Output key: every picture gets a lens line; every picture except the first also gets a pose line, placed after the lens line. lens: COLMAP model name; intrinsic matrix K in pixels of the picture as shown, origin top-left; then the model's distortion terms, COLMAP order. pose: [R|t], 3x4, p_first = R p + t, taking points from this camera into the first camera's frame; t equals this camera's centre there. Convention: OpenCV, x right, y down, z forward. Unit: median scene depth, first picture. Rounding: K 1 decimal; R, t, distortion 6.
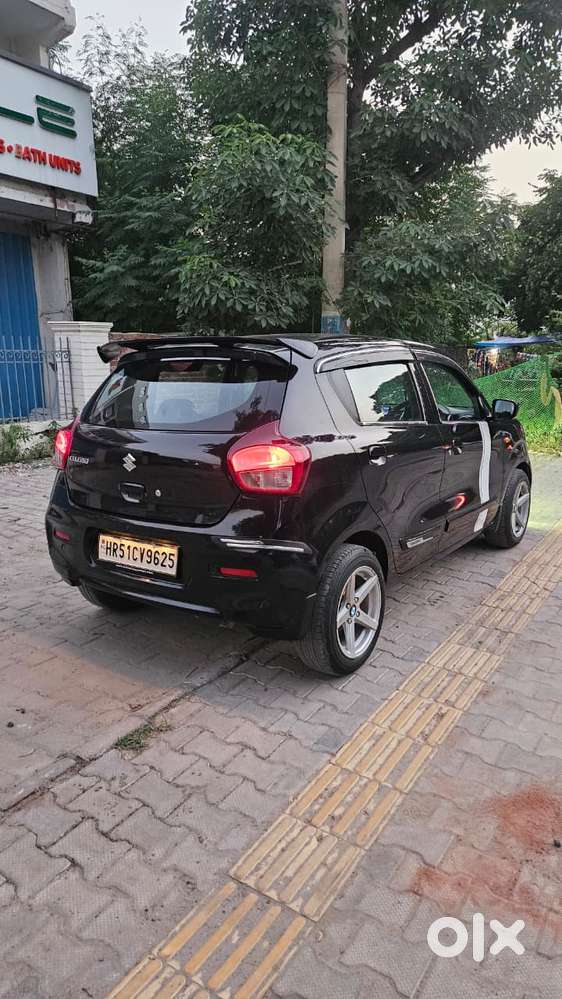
lens RADIAL K [[664.2, 0, 277.2], [0, 664.2, 494.1], [0, 0, 1]] dist [0.071259, -0.065257]
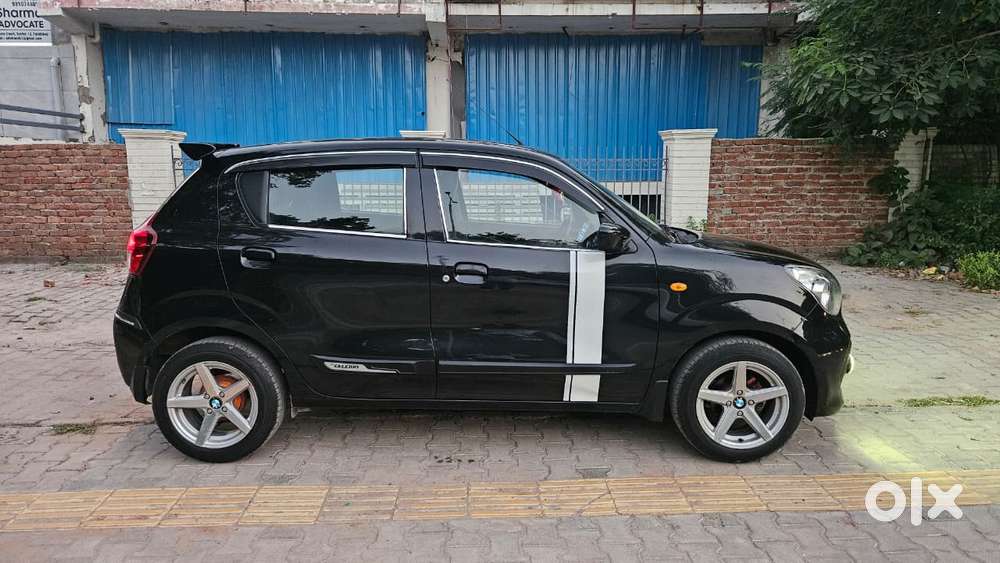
lens RADIAL K [[657.7, 0, 497.0], [0, 657.7, 267.7], [0, 0, 1]] dist [0.071424, -0.061047]
pose [[0.561822, 0.124845, -0.817784, 0.967582], [-0.166568, 0.985373, 0.035997, -0.115797], [0.810316, 0.115993, 0.574399, 0.605852]]
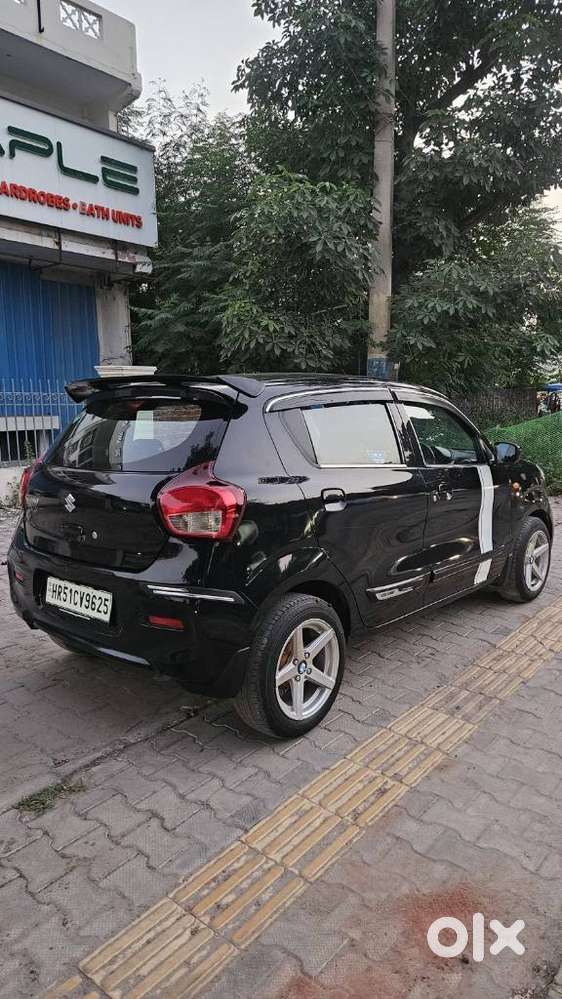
lens RADIAL K [[665.8, 0, 281.7], [0, 665.8, 492.0], [0, 0, 1]] dist [0.073929, -0.061345]
pose [[0.994150, 0.014006, -0.107100, 0.149447], [-0.021134, 0.997615, -0.065715, -0.004580], [0.105924, 0.067594, 0.992074, 0.049205]]
